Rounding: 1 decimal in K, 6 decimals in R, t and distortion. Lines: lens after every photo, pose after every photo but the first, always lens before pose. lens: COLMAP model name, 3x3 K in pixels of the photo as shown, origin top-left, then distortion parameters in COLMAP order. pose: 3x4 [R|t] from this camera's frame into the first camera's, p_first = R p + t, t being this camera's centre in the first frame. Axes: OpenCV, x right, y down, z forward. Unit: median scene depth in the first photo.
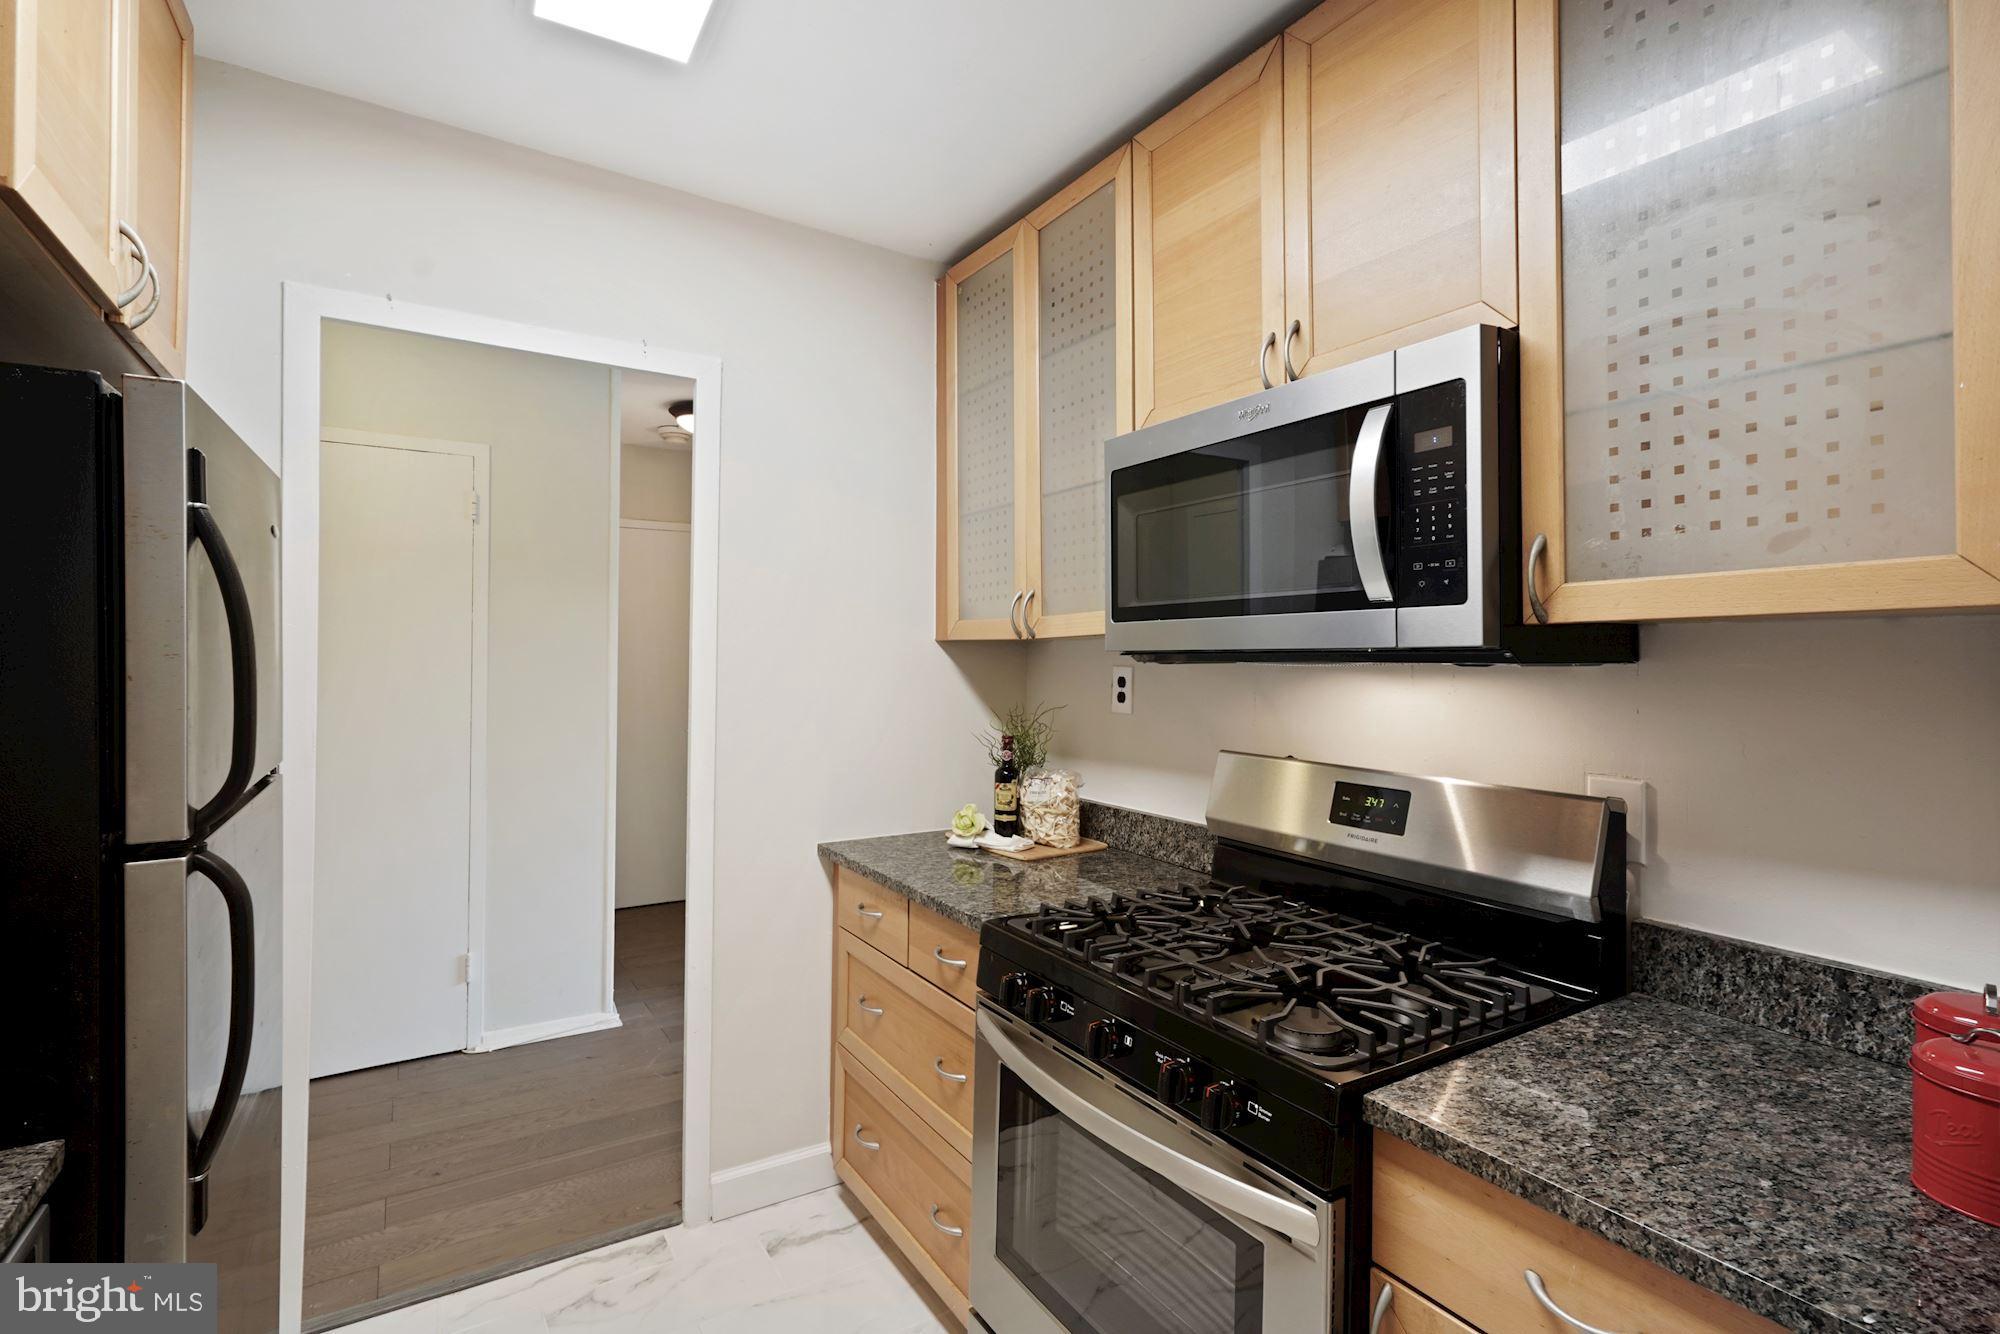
lens RADIAL K [[938.5, 0, 1001.4], [0, 938.5, 649.9], [0, 0, 1]] dist [-0.002637, 0.000382]
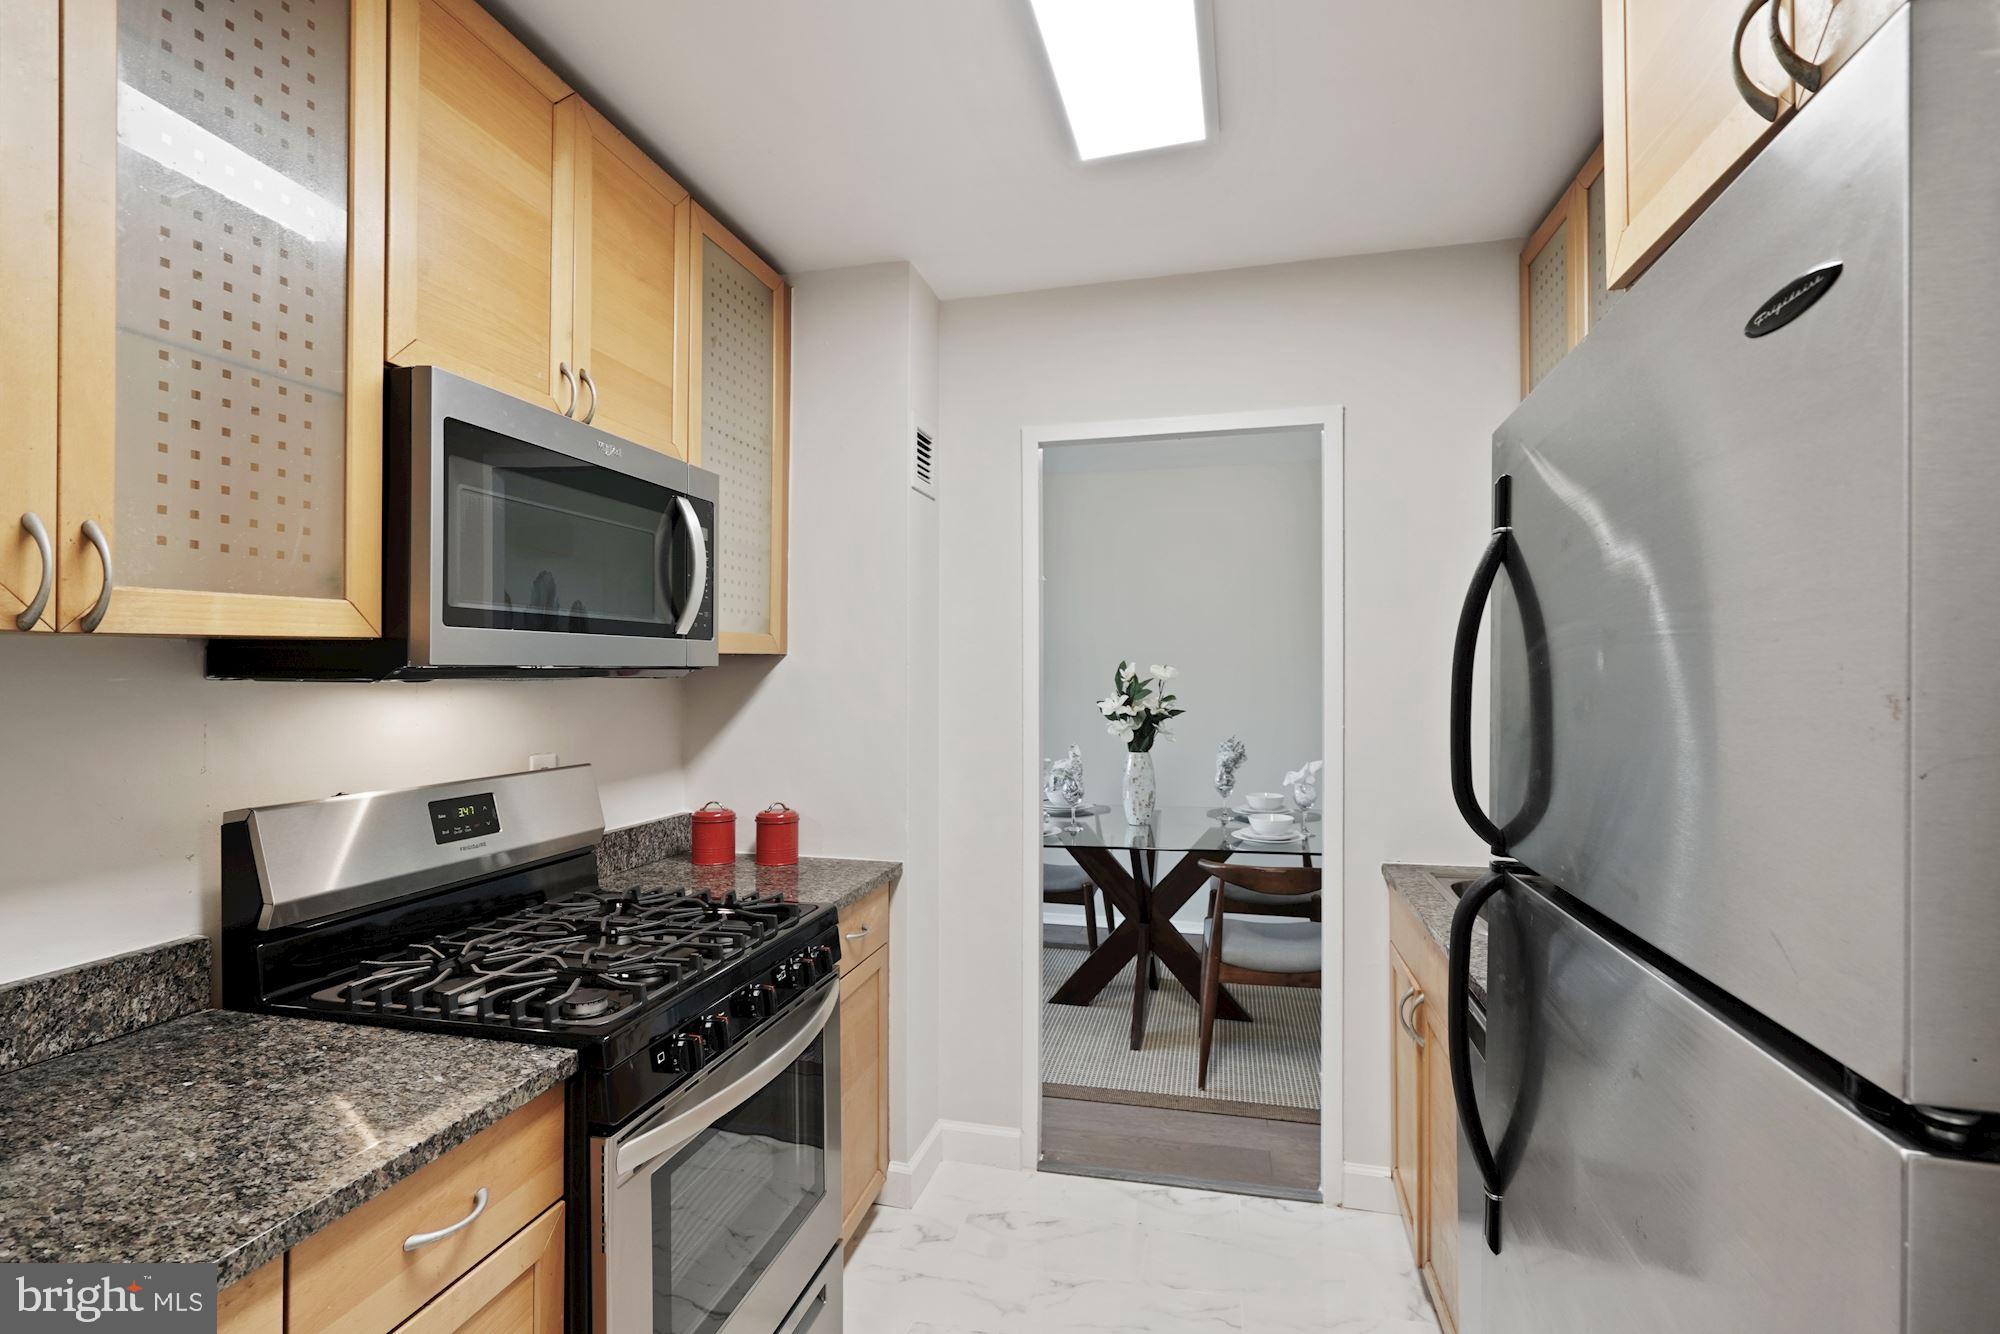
lens RADIAL K [[938.5, 0, 986.0], [0, 938.5, 666.6], [0, 0, 1]] dist [-0.002637, 0.000382]
pose [[-0.685057, -0.003676, 0.728481, -0.595873], [-0.011362, 0.999920, -0.005639, 0.000609], [-0.728401, -0.012140, -0.685043, 1.020503]]
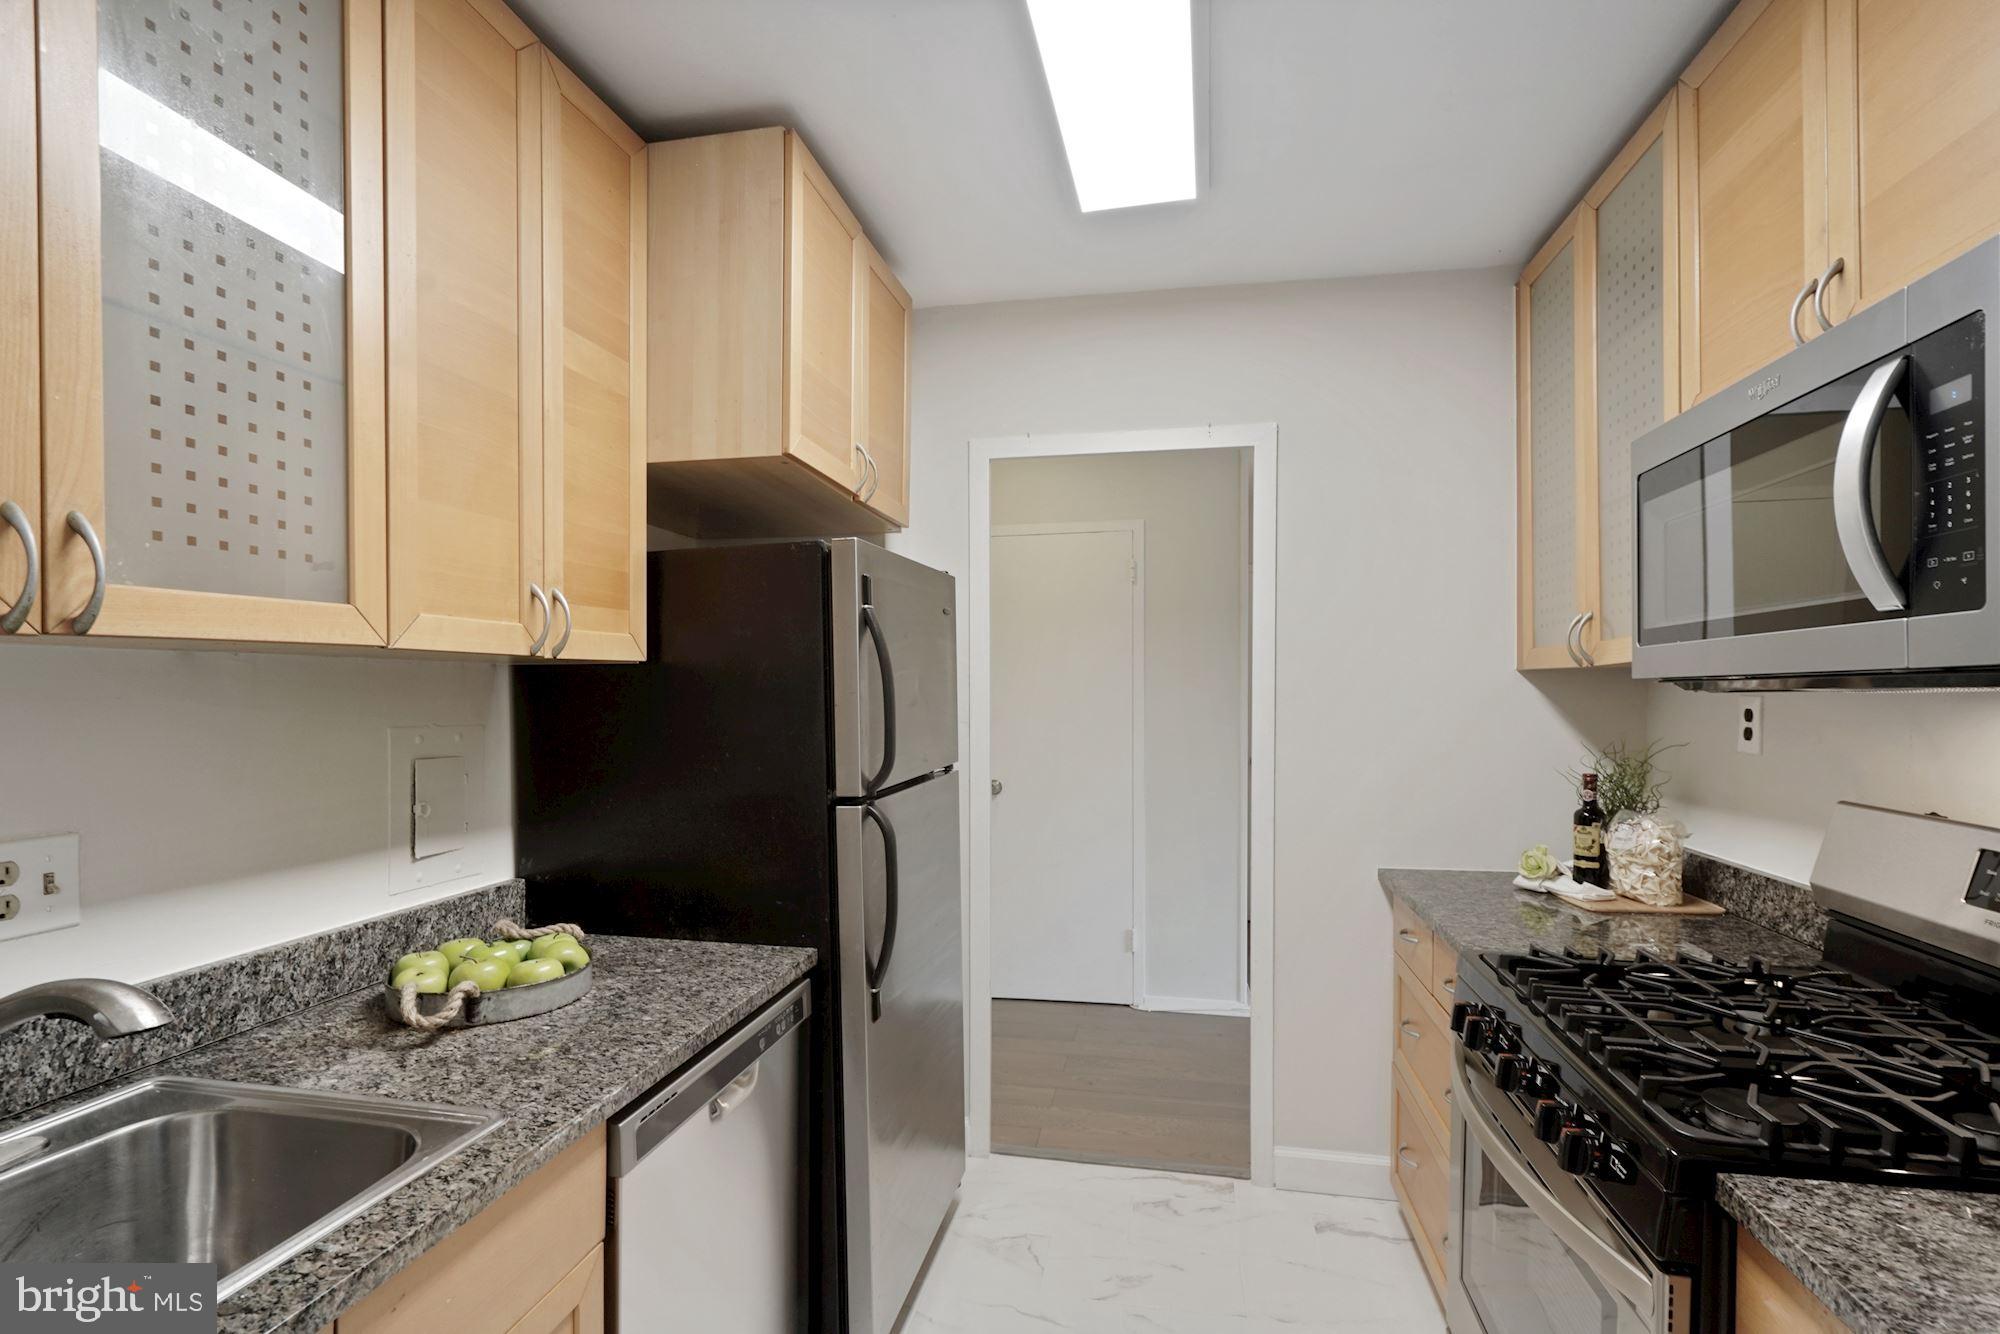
lens RADIAL K [[938.5, 0, 988.3], [0, 938.5, 694.0], [0, 0, 1]] dist [-0.002637, 0.000382]
pose [[0.724267, -0.009422, -0.689455, 0.247584], [0.016930, 0.999848, 0.004122, 0.001698], [0.689312, -0.014658, 0.724317, -0.057714]]
